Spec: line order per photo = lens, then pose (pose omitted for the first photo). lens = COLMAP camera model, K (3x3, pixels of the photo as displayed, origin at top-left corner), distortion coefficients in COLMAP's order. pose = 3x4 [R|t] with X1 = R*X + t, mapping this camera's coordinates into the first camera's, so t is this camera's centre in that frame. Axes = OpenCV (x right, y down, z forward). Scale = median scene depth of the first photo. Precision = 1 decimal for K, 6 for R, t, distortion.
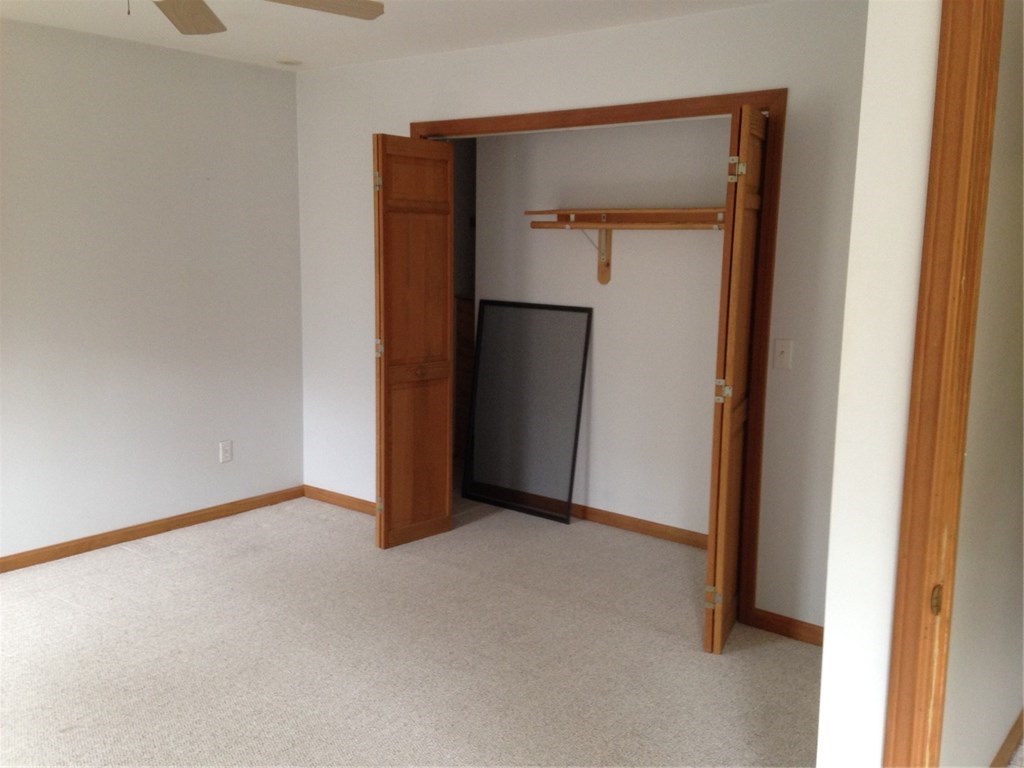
lens RADIAL K [[935.0, 0, 523.7], [0, 935.0, 385.1], [0, 0, 1]] dist [0.203880, -0.294719]
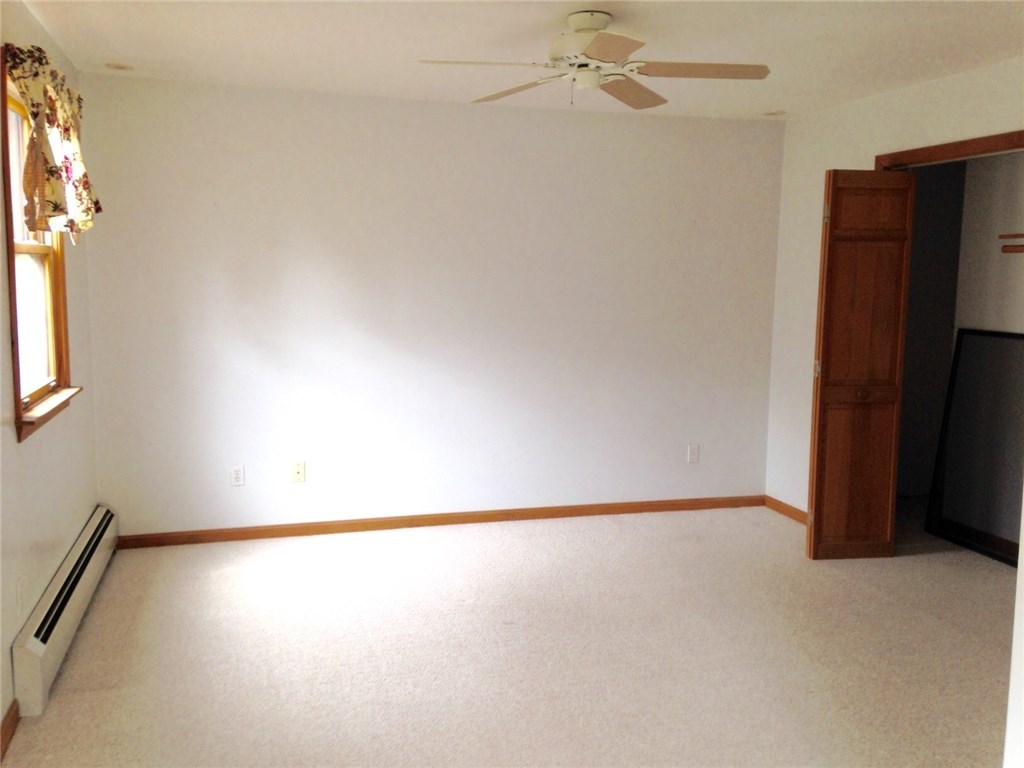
lens RADIAL K [[935.0, 0, 523.7], [0, 935.0, 385.1], [0, 0, 1]] dist [0.203880, -0.294719]
pose [[0.819657, 0.062727, -0.569410, 0.182092], [-0.085872, 0.996210, -0.013867, 0.022276], [0.566381, 0.060263, 0.821937, -0.070764]]
